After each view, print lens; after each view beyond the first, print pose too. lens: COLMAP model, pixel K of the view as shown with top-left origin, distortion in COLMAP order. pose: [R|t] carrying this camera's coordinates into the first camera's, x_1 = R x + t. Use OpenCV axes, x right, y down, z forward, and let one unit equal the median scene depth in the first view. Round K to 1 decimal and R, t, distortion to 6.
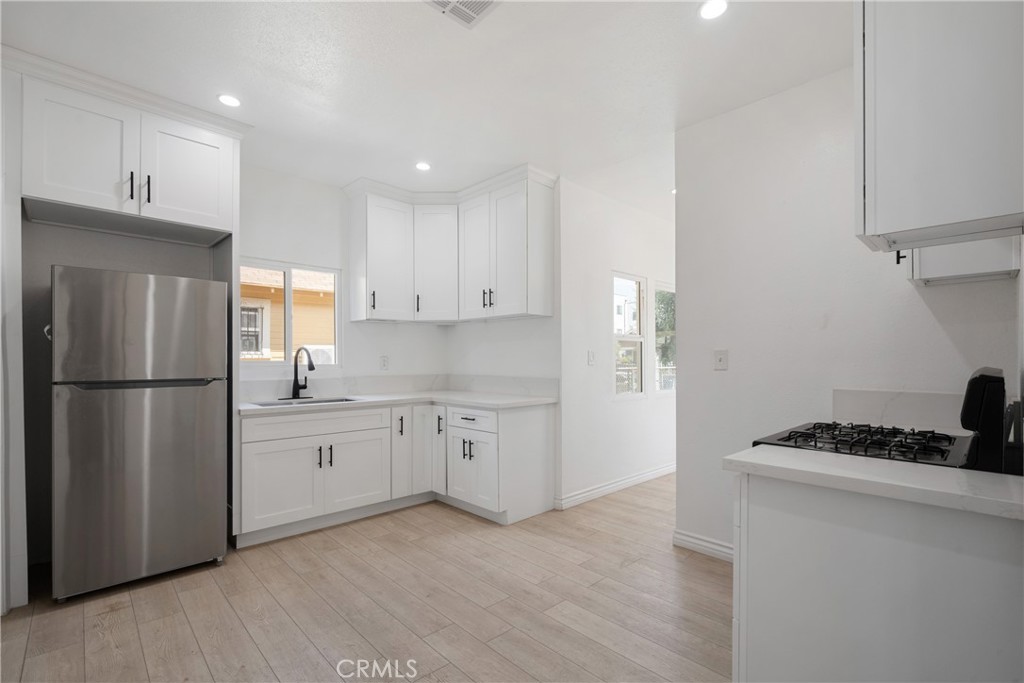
lens RADIAL K [[463.1, 0, 502.3], [0, 463.1, 359.7], [0, 0, 1]] dist [-0.002156, 0.001204]
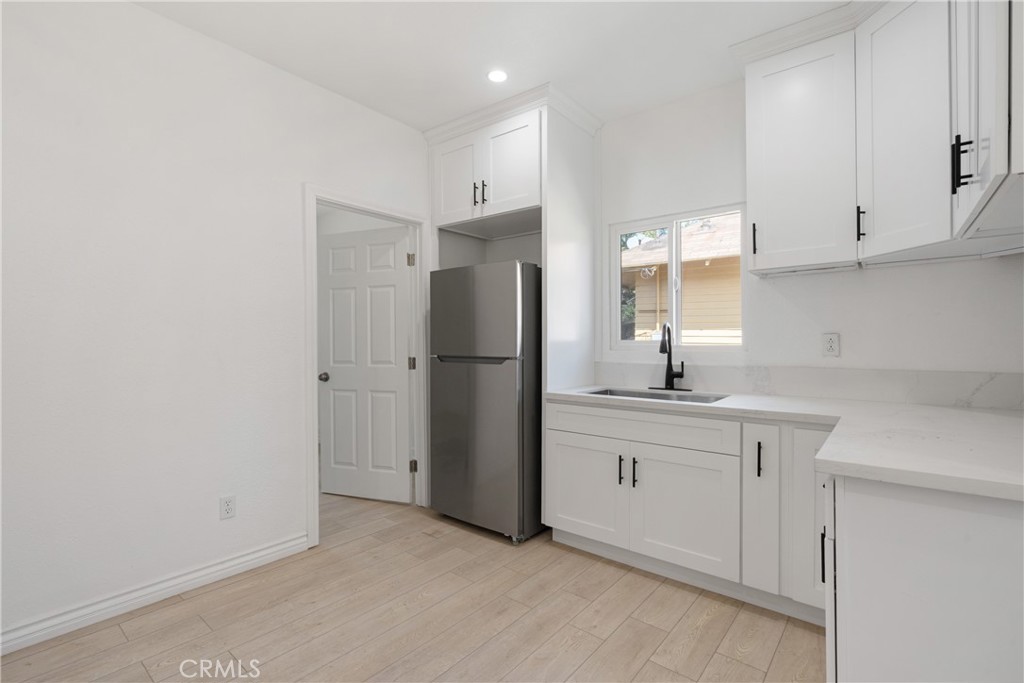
lens RADIAL K [[463.1, 0, 507.5], [0, 463.1, 341.4], [0, 0, 1]] dist [-0.002156, 0.001204]
pose [[0.146570, 0.002219, -0.989198, 0.296814], [0.000924, 0.999997, 0.002380, 0.002037], [0.989200, -0.001262, 0.146568, 0.667560]]
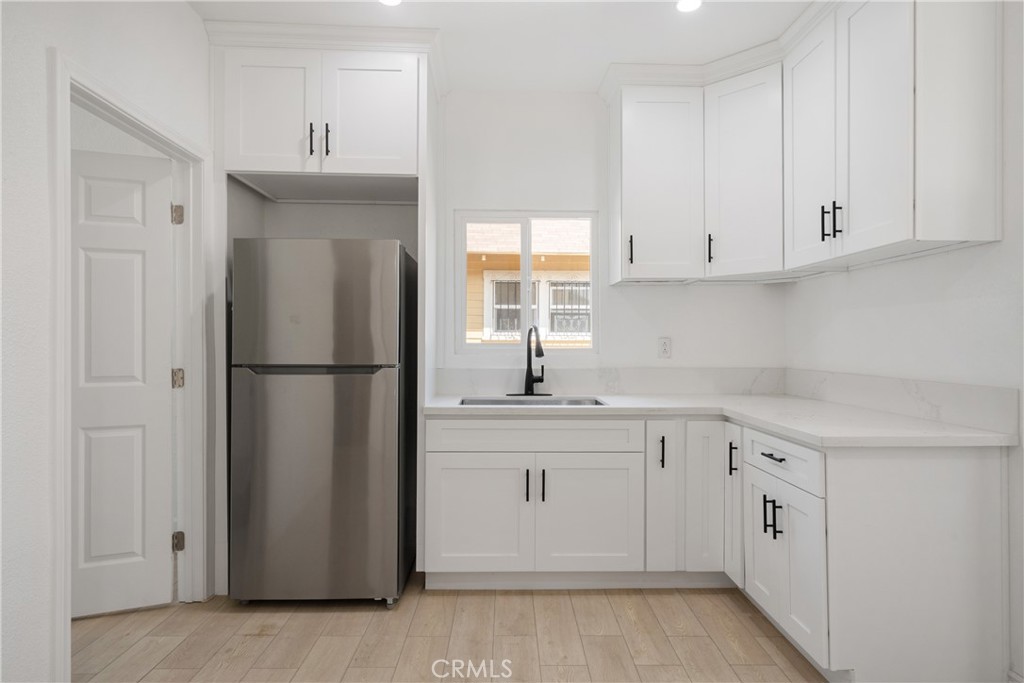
lens RADIAL K [[559.4, 0, 507.9], [0, 559.4, 337.4], [0, 0, 1]] dist [0.005683, 0.000927]
pose [[0.747277, -0.002530, -0.664508, 0.123126], [-0.004081, 0.999956, -0.008396, 0.000602], [0.664501, 0.008986, 0.747234, 0.343117]]
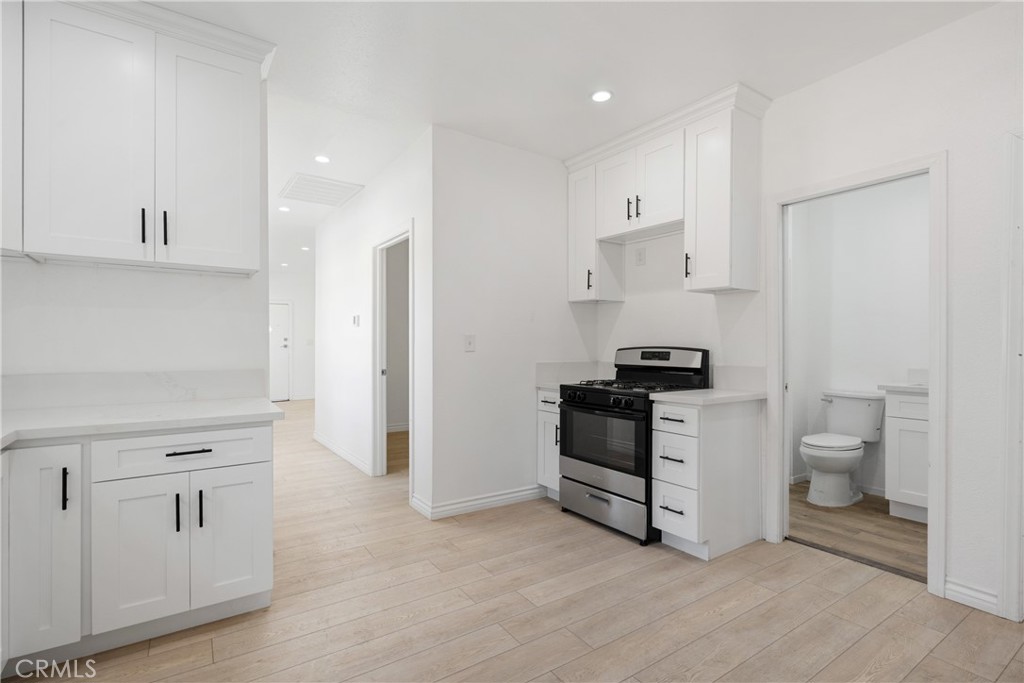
lens RADIAL K [[463.1, 0, 509.5], [0, 463.1, 347.1], [0, 0, 1]] dist [-0.002156, 0.001204]
pose [[0.178020, -0.003841, 0.984019, -0.537217], [-0.000622, 0.999992, 0.004016, 0.004536], [-0.984027, -0.001326, 0.178016, 0.555236]]
